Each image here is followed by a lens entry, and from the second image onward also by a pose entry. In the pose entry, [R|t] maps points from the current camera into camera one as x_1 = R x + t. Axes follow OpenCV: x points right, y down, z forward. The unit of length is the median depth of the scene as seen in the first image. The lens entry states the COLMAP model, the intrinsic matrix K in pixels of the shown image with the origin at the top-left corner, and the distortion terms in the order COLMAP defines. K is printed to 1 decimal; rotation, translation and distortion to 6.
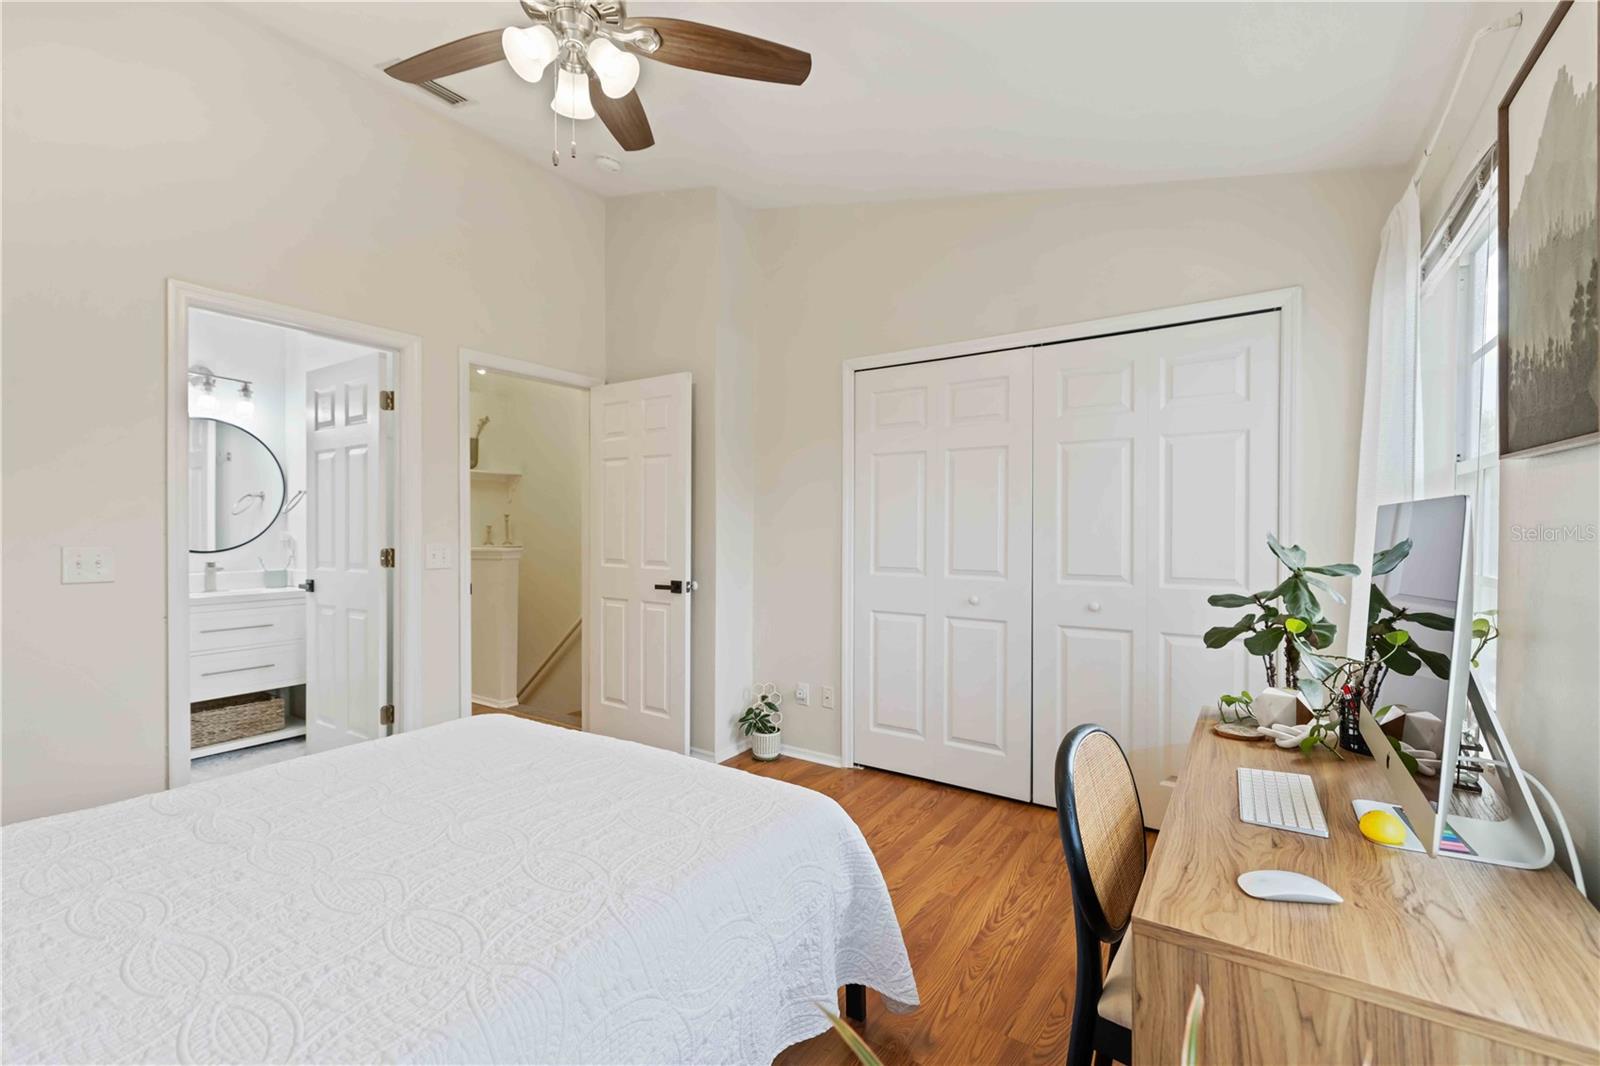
lens RADIAL K [[692.7, 0, 800.2], [0, 692.7, 529.1], [0, 0, 1]] dist [0.001839, 0.001038]
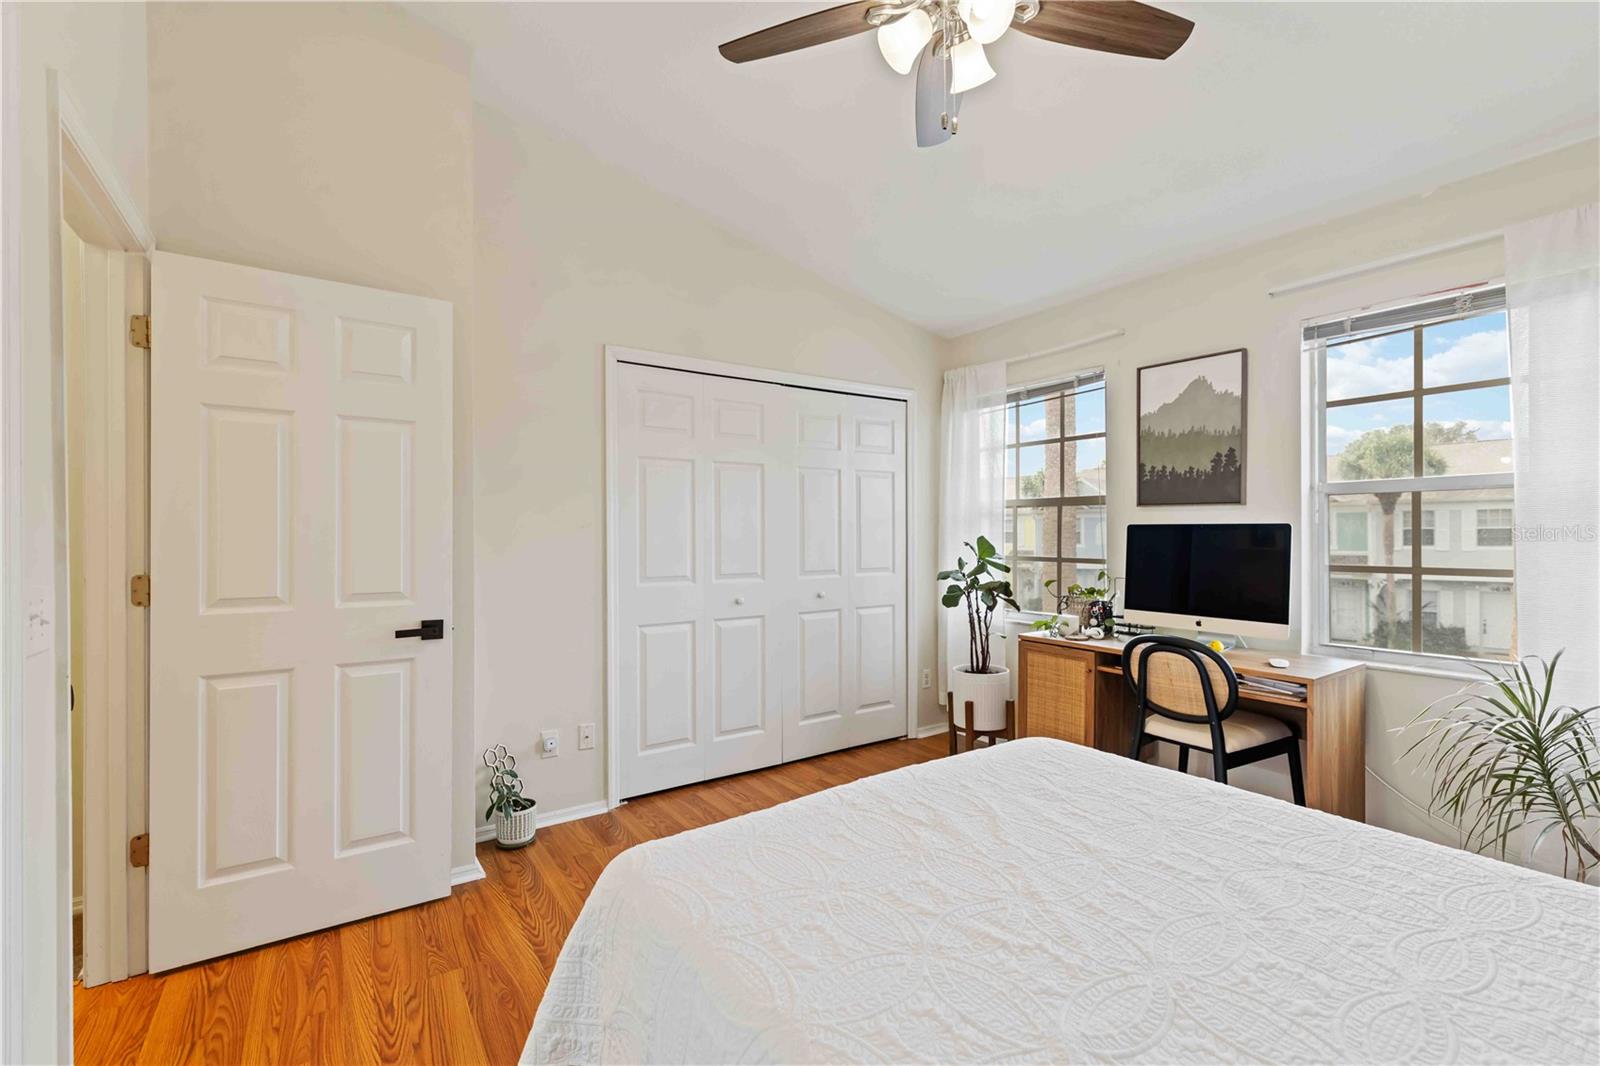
lens RADIAL K [[692.7, 0, 800.2], [0, 692.7, 529.1], [0, 0, 1]] dist [0.001839, 0.001038]
pose [[0.362548, 0.003402, 0.931959, -0.668061], [0.007348, 0.999952, -0.006509, -0.003191], [-0.931936, 0.009208, 0.362505, 0.457080]]
